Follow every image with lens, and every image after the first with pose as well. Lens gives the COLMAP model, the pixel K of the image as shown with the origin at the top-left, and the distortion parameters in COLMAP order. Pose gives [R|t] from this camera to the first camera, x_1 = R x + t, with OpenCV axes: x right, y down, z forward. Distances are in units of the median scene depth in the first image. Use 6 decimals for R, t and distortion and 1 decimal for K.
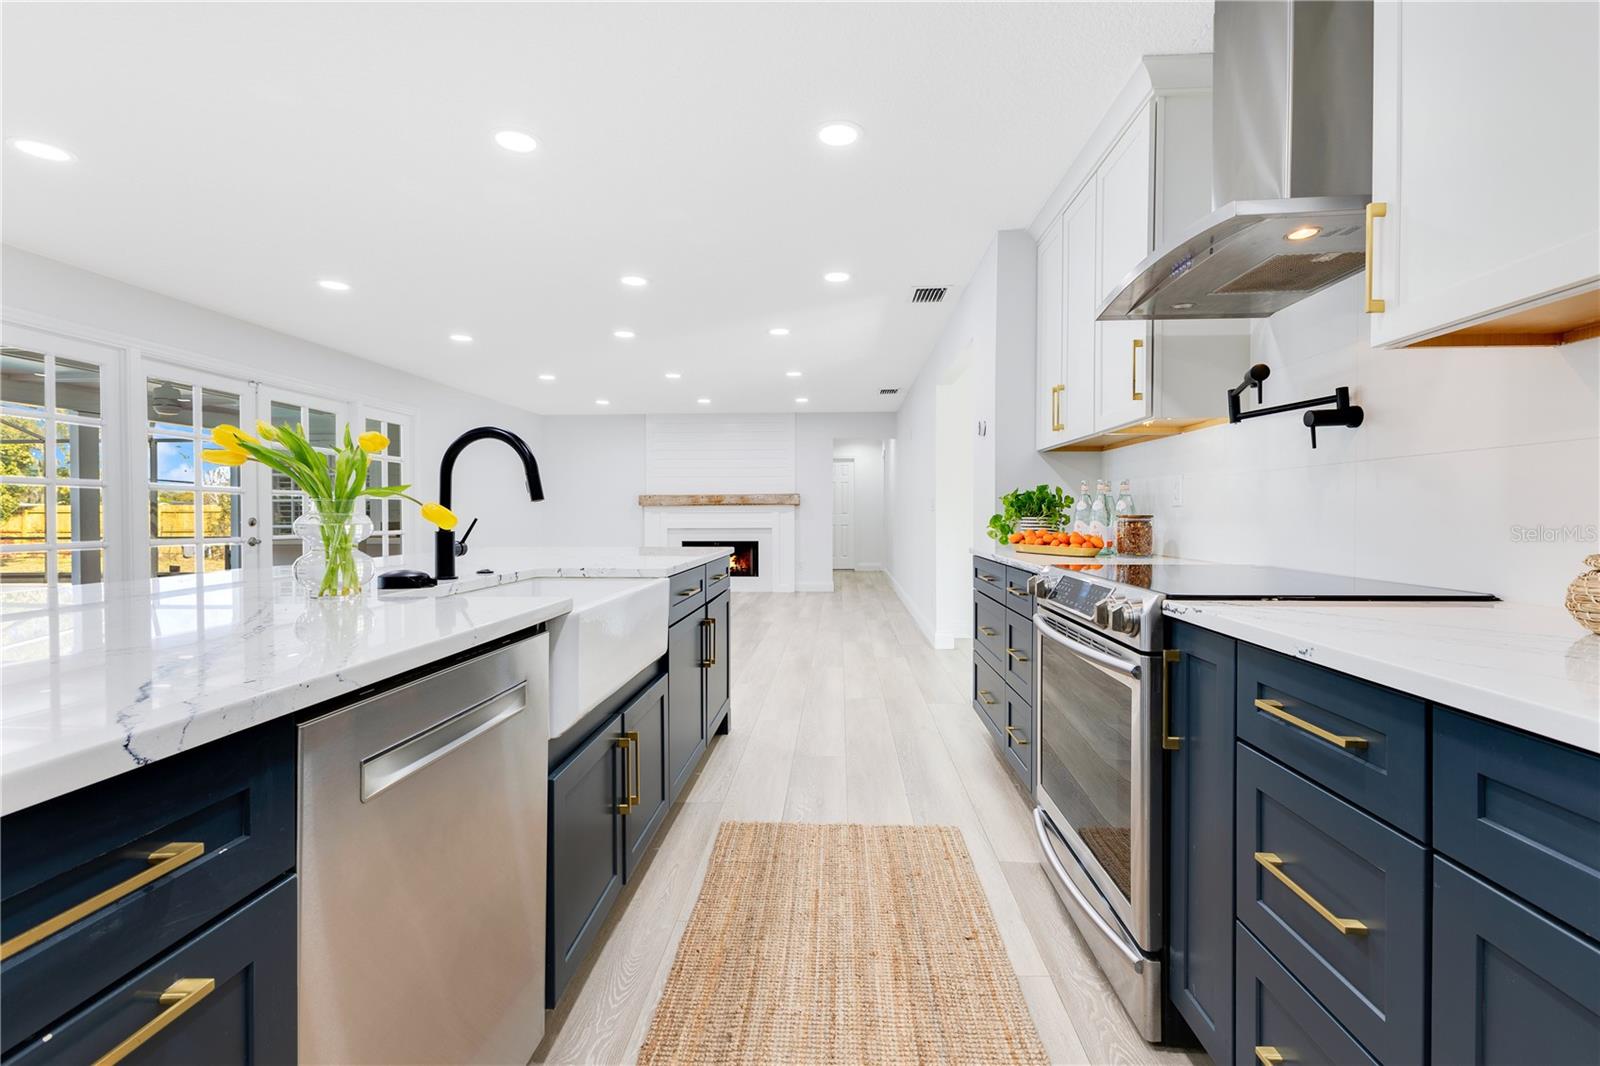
lens RADIAL K [[709.5, 0, 818.8], [0, 709.5, 521.6], [0, 0, 1]] dist [0.009625, -0.001461]
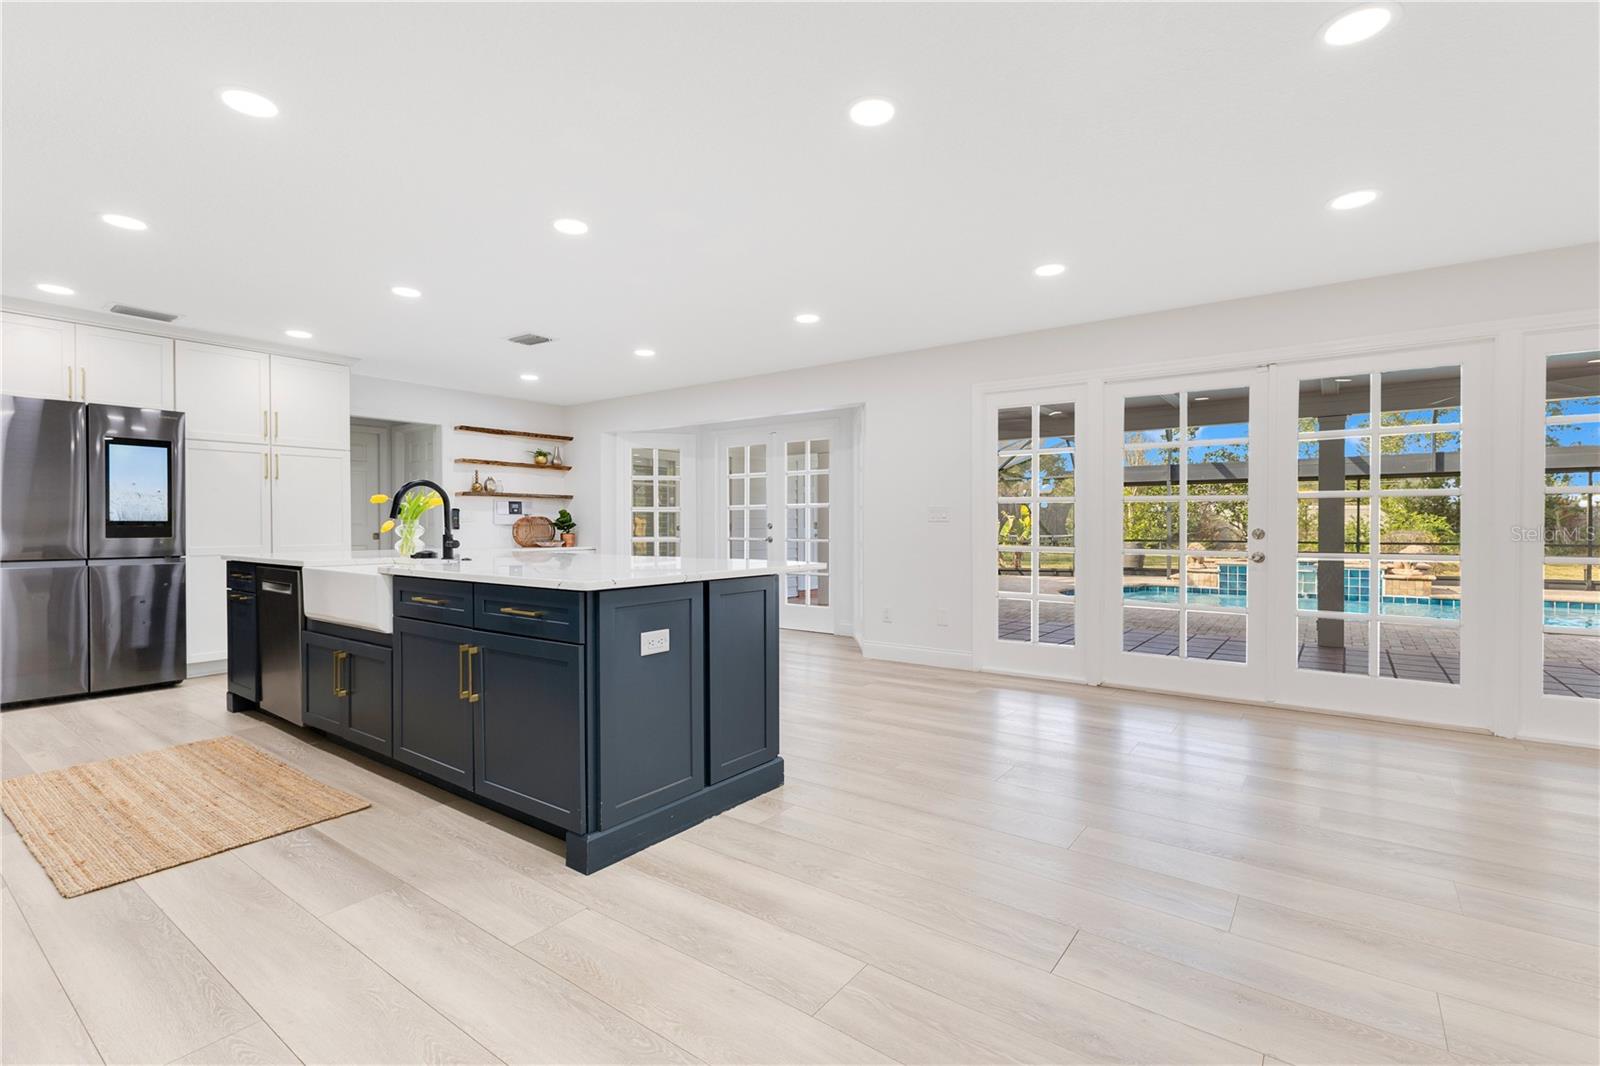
lens RADIAL K [[709.5, 0, 816.5], [0, 709.5, 531.1], [0, 0, 1]] dist [0.009625, -0.001461]
pose [[-0.552172, 0.012195, -0.833641, 0.333382], [-0.008011, 0.999769, 0.019931, -0.025788], [0.833692, 0.017683, -0.551947, 1.809110]]
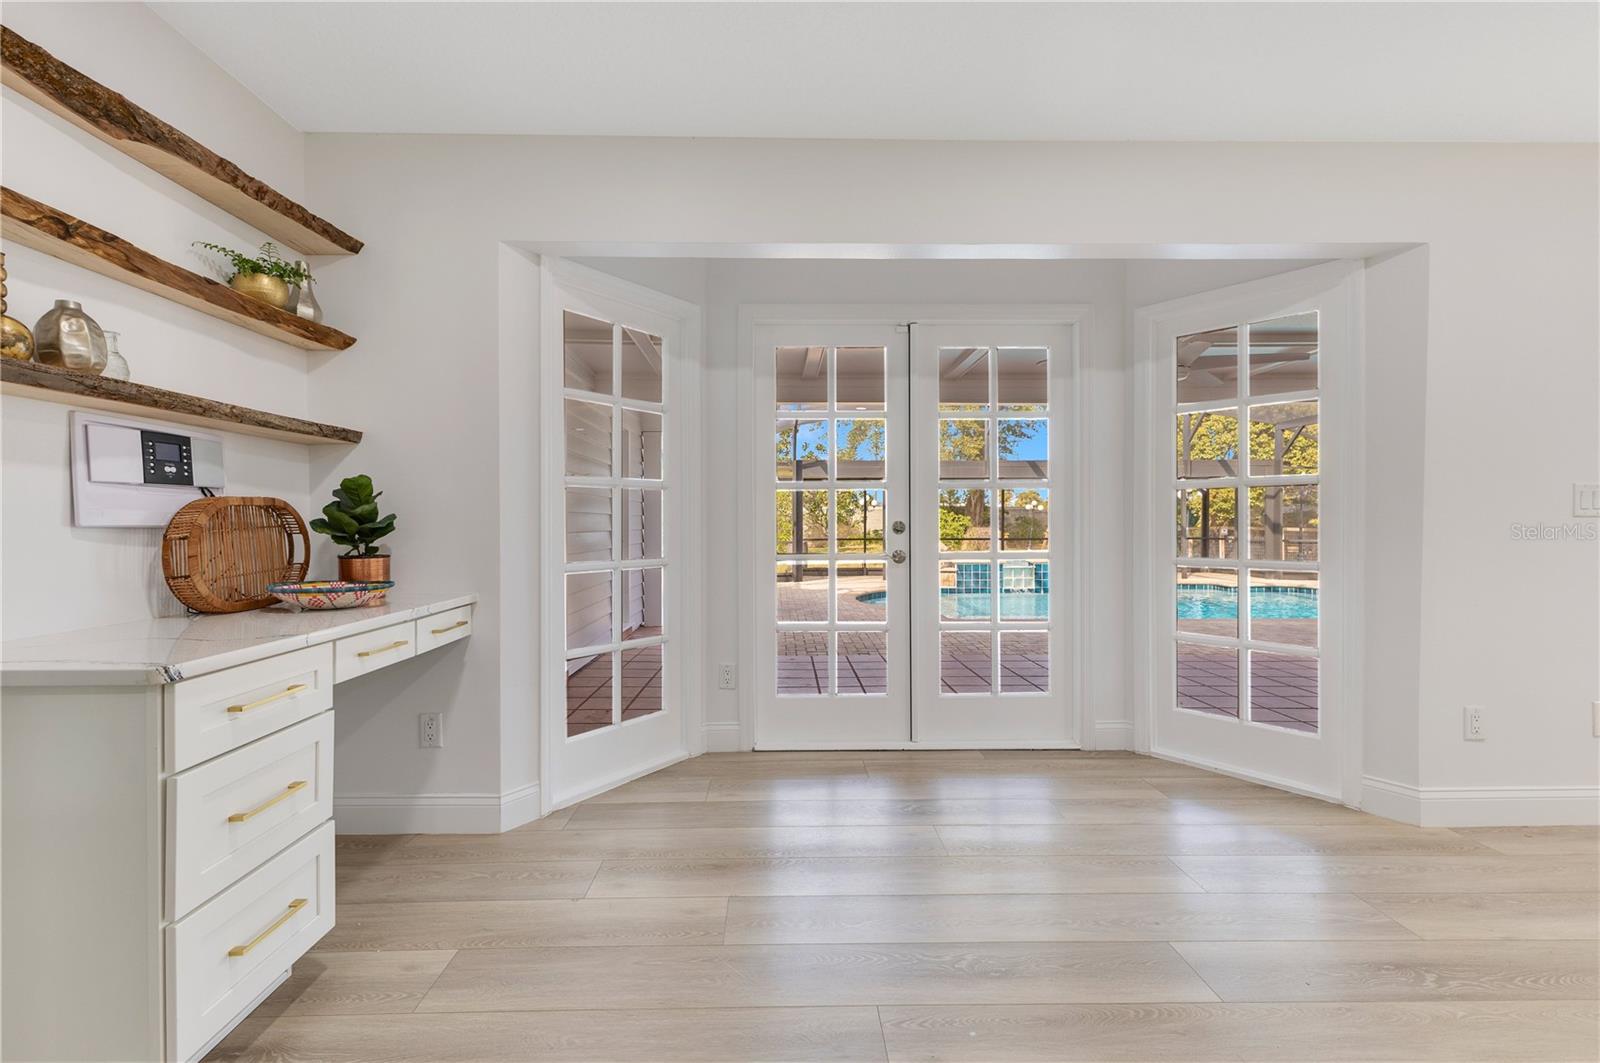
lens RADIAL K [[709.5, 0, 784.3], [0, 709.5, 531.5], [0, 0, 1]] dist [0.009625, -0.001461]
pose [[0.045397, 0.016917, -0.998826, -0.537499], [-0.010381, 0.999811, 0.016461, -0.001633], [0.998915, 0.009621, 0.045564, 0.024056]]
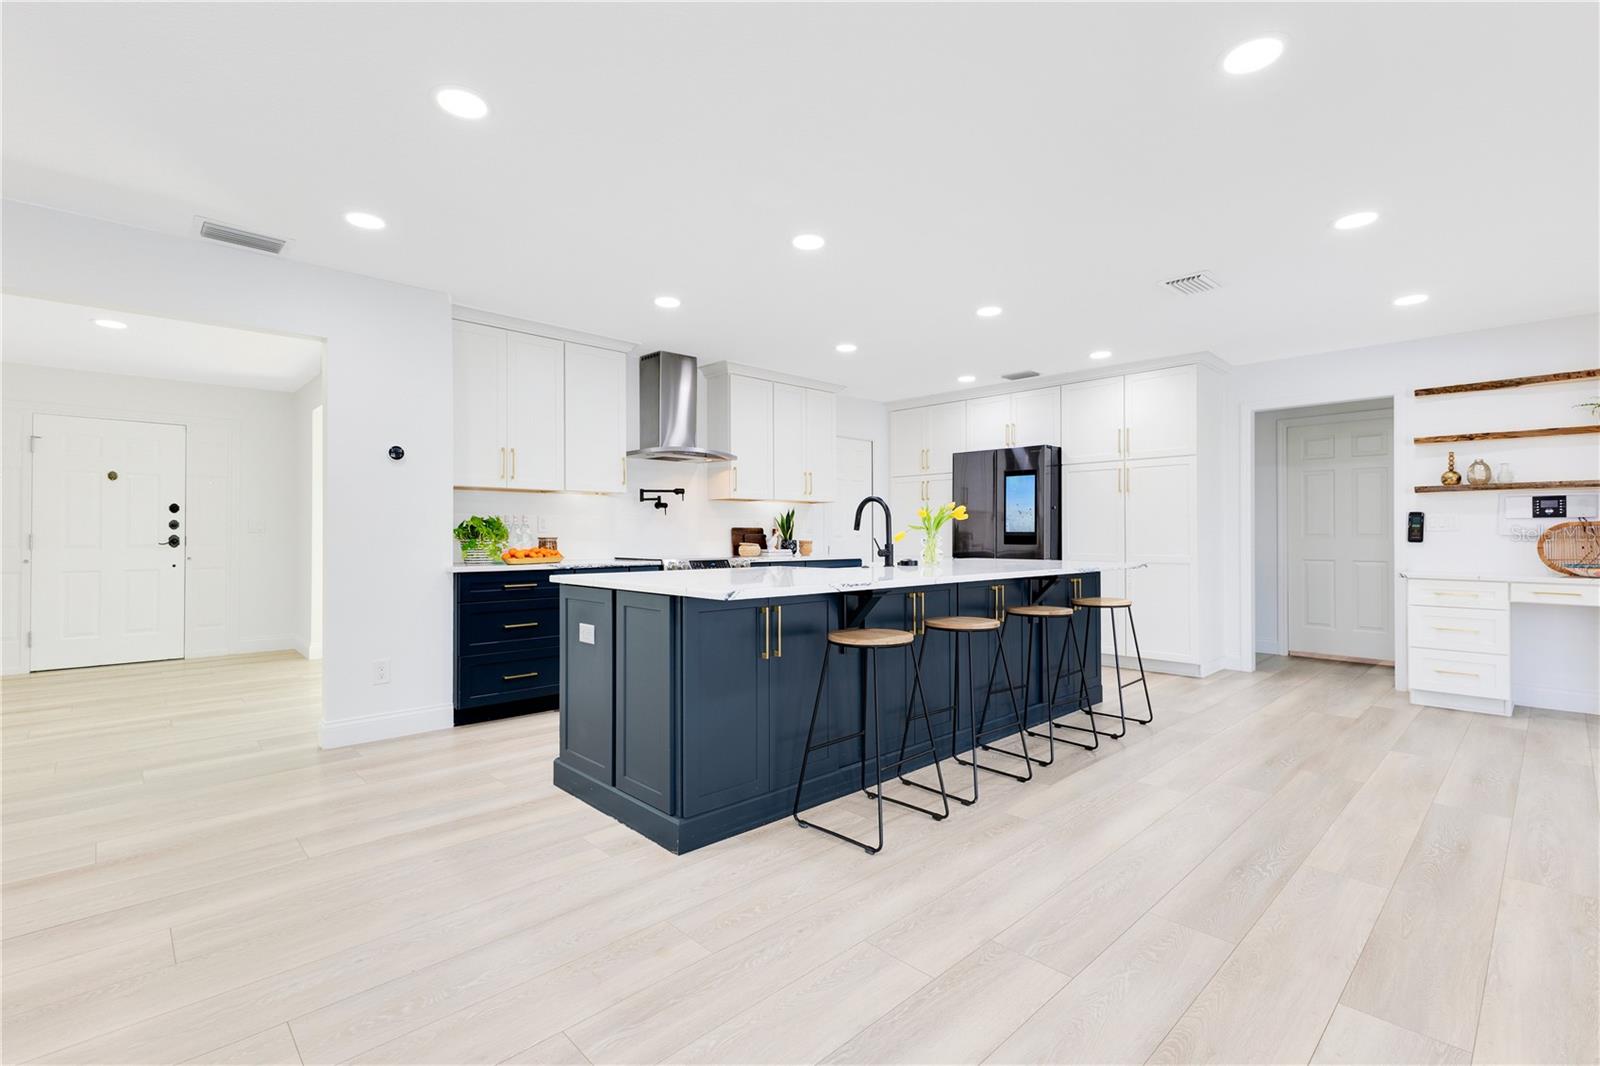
lens RADIAL K [[740.9, 0, 786.8], [0, 740.9, 534.5], [0, 0, 1]] dist [0.013371, -0.001747]
pose [[-0.708585, 0.002227, 0.705622, -1.164690], [0.011597, 0.999897, 0.008490, -0.023167], [-0.705530, 0.014199, -0.708537, 1.734234]]
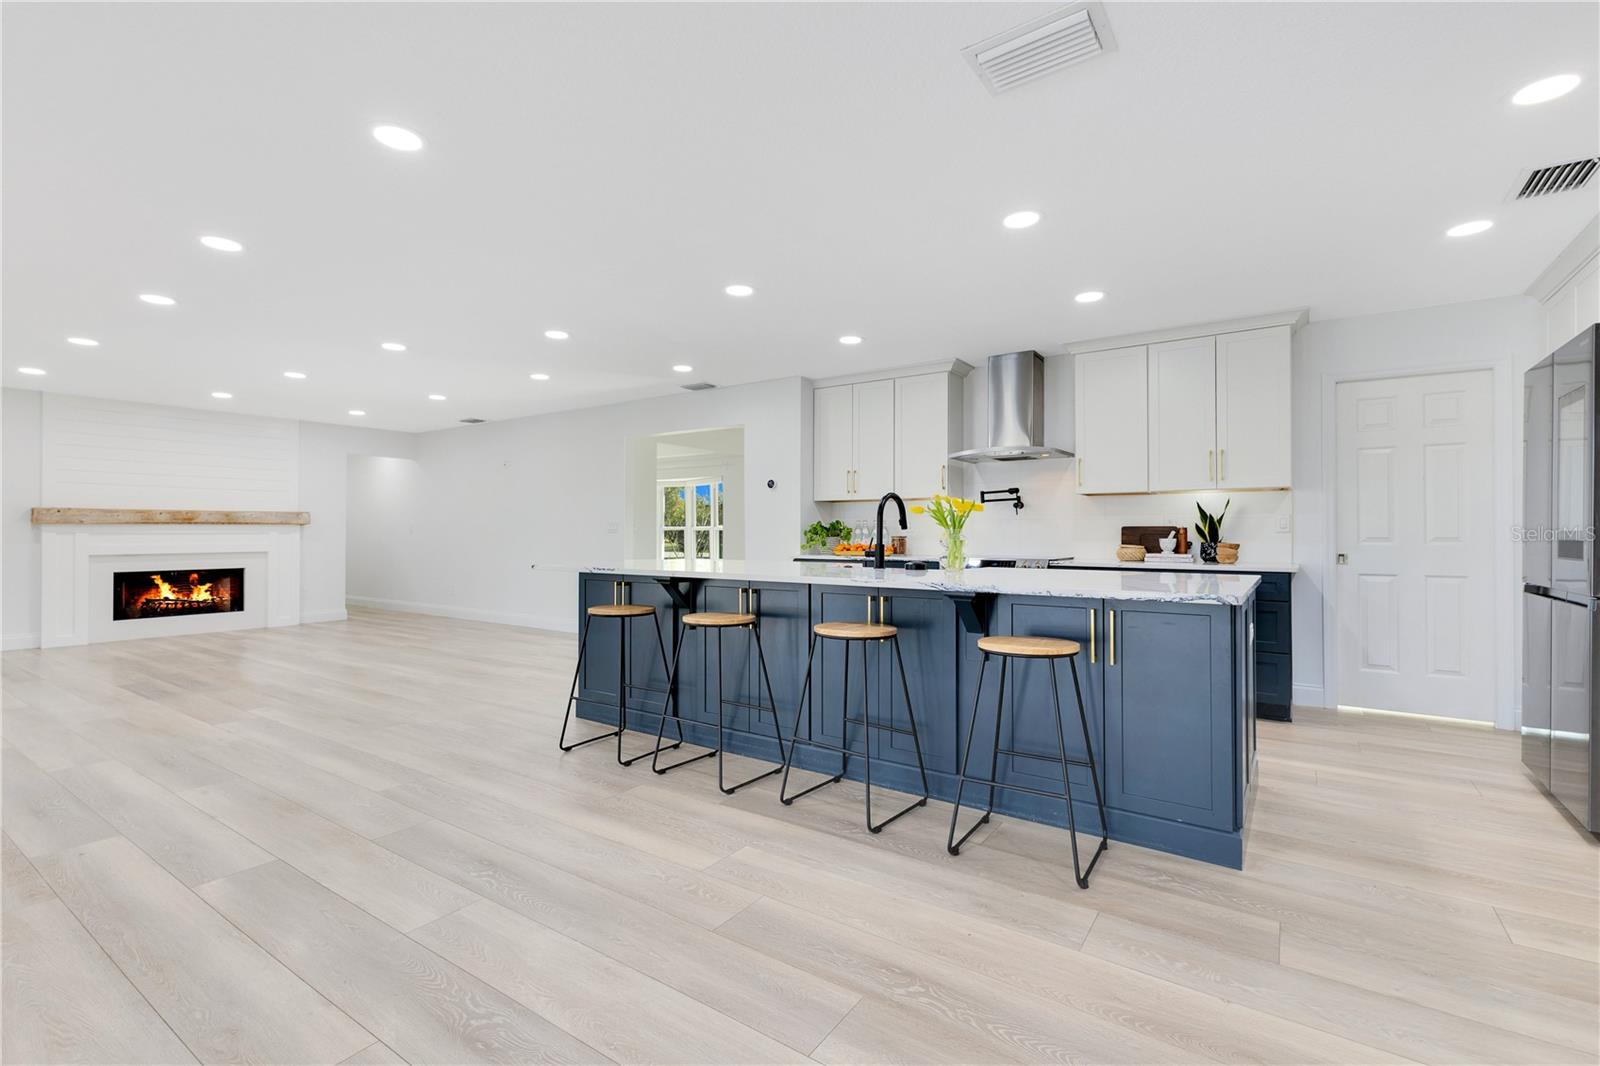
lens RADIAL K [[687.8, 0, 795.5], [0, 687.8, 527.3], [0, 0, 1]] dist [0.008701, 0.000643]
pose [[0.537582, 0.012210, 0.843123, -1.405903], [0.007855, 0.999779, -0.019487, 0.002217], [-0.843175, 0.017099, 0.537367, 0.095082]]
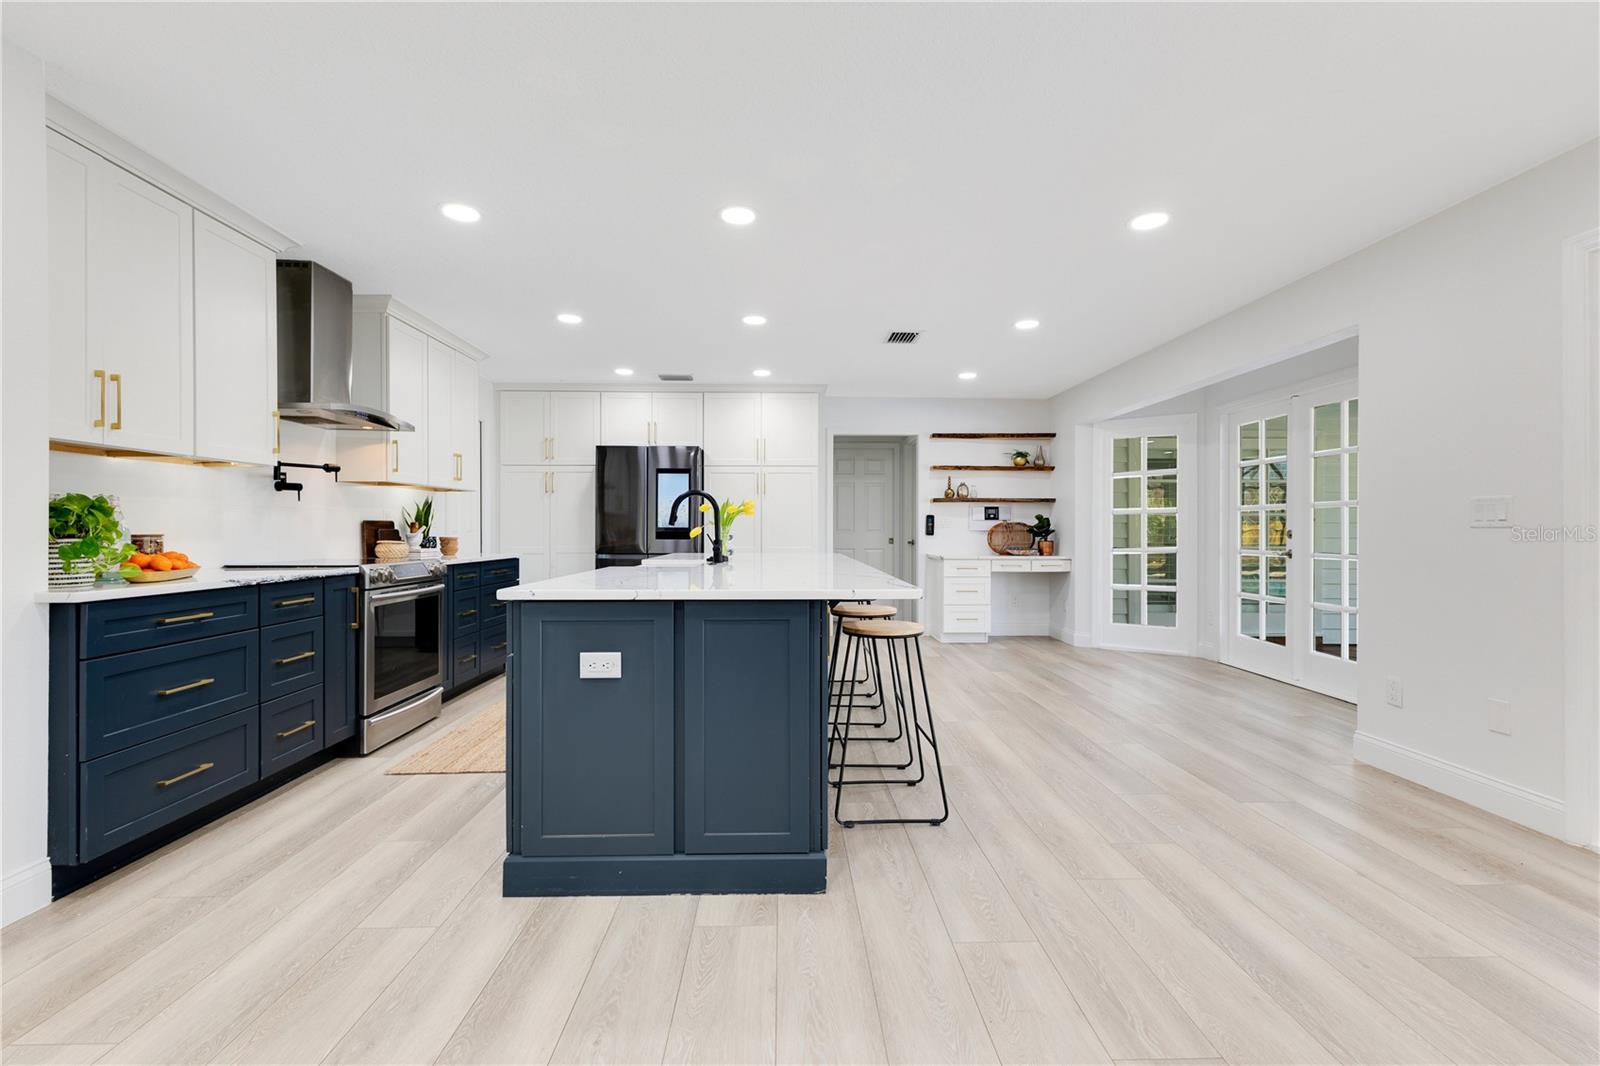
lens RADIAL K [[726.8, 0, 817.3], [0, 726.8, 531.6], [0, 0, 1]] dist [0.011877, -0.000090]
pose [[-0.997323, 0.001907, -0.073098, -0.409850], [0.000741, 0.999872, 0.015976, -0.027163], [0.073119, 0.015879, -0.997197, 1.953799]]
